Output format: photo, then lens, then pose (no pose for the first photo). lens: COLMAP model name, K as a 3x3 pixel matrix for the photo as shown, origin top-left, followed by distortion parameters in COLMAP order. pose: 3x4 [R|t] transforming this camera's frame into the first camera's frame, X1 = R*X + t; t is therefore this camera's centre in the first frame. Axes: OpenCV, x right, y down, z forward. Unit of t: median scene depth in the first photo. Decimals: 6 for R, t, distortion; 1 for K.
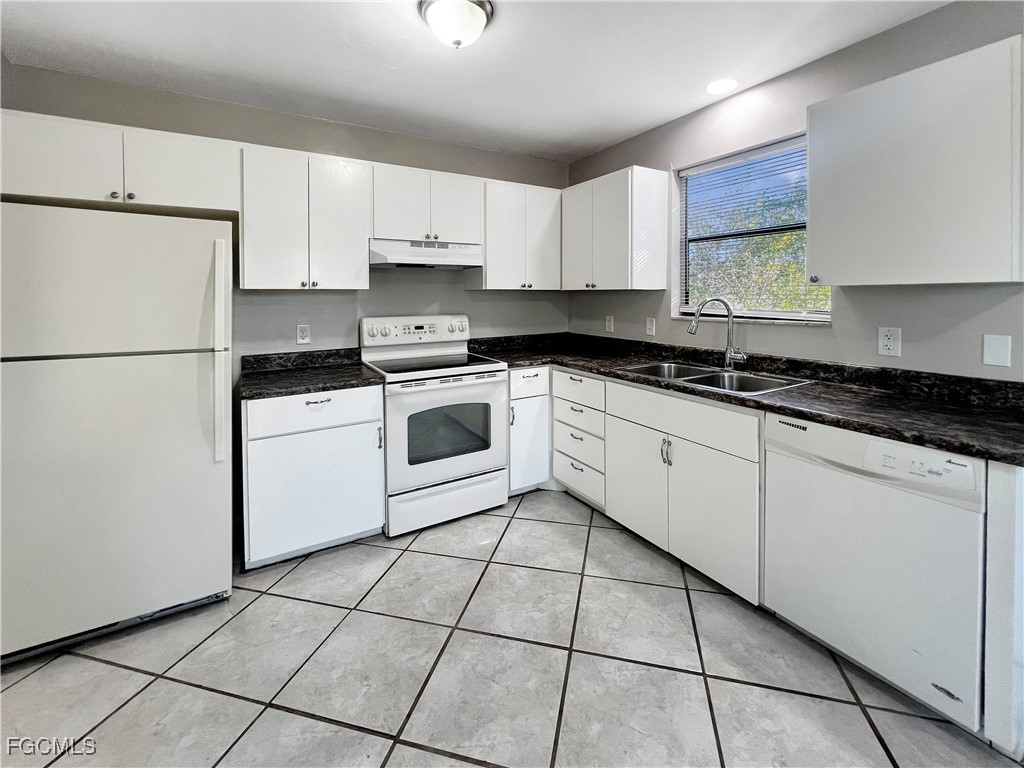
lens RADIAL K [[428.3, 0, 500.9], [0, 428.3, 303.8], [0, 0, 1]] dist [-0.005196, 0.000793]
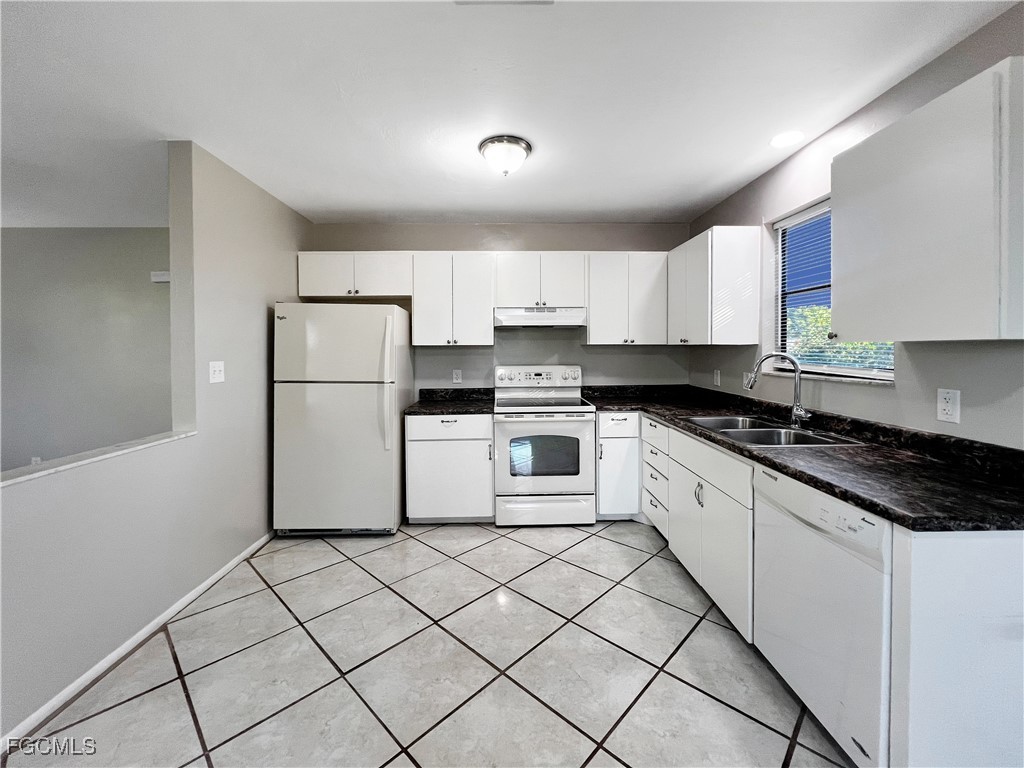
lens RADIAL K [[415.2, 0, 519.1], [0, 415.2, 358.4], [0, 0, 1]] dist [-0.004472, 0.000697]
pose [[0.877856, 0.013870, -0.478724, 0.408198], [-0.010029, 0.999894, 0.010580, -0.006044], [0.478820, -0.004487, 0.877902, -0.125694]]
